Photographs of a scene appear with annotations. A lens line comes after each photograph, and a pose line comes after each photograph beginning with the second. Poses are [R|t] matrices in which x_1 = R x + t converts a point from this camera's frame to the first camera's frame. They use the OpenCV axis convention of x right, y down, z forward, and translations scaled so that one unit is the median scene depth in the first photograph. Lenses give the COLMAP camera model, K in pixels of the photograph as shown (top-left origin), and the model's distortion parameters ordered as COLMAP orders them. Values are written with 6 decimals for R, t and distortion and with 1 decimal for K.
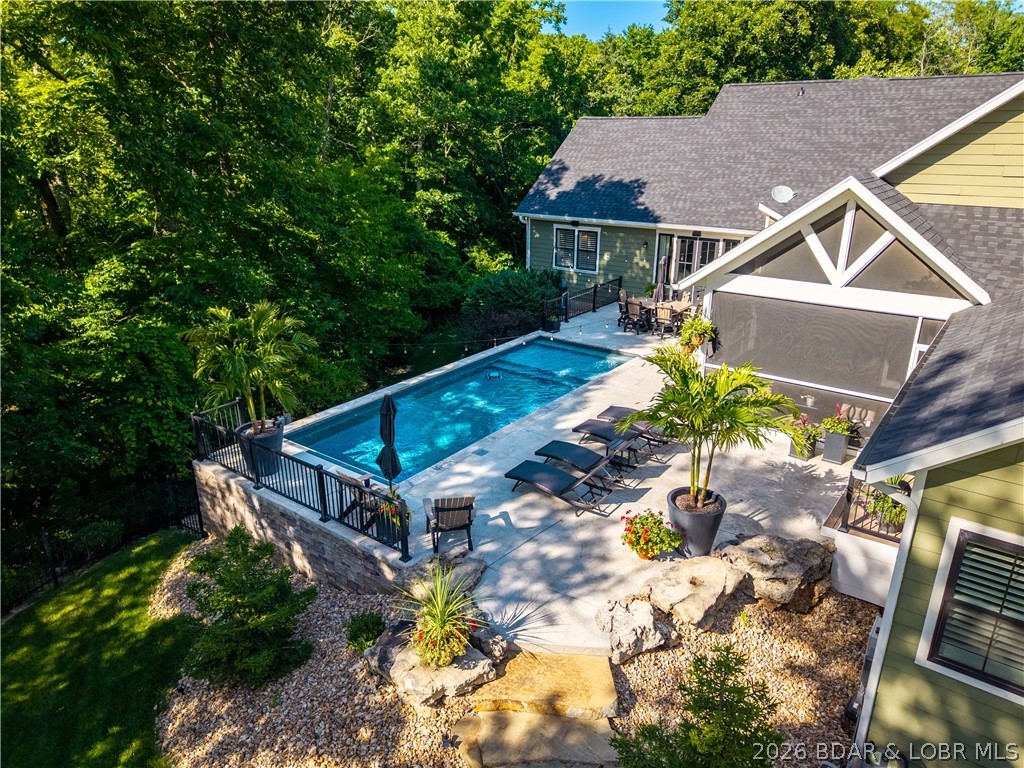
lens RADIAL K [[685.2, 0, 512.0], [0, 685.2, 384.0], [0, 0, 1]] dist [0.008055, 0.001078]
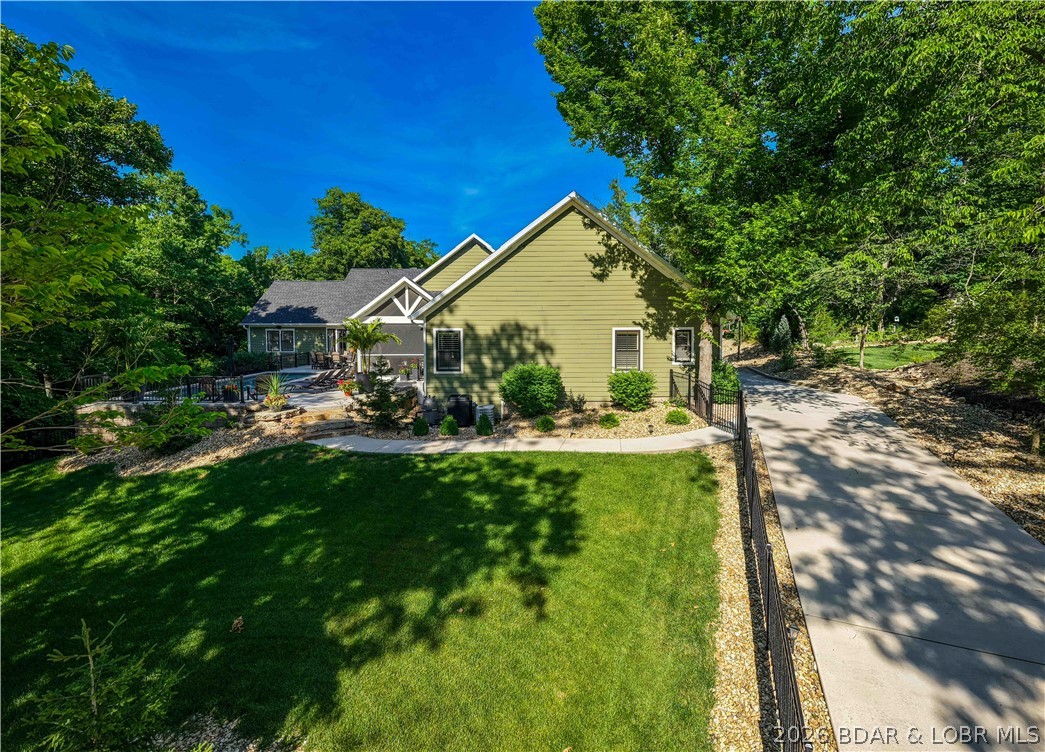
lens RADIAL K [[530.5, 0, 522.5], [0, 530.5, 376.0], [0, 0, 1]] dist [-0.000009, 0.000268]
pose [[0.820989, -0.015440, 0.570735, -0.185404], [0.190932, 0.949506, -0.248964, 0.368405], [-0.538072, 0.313369, 0.782482, -0.430035]]
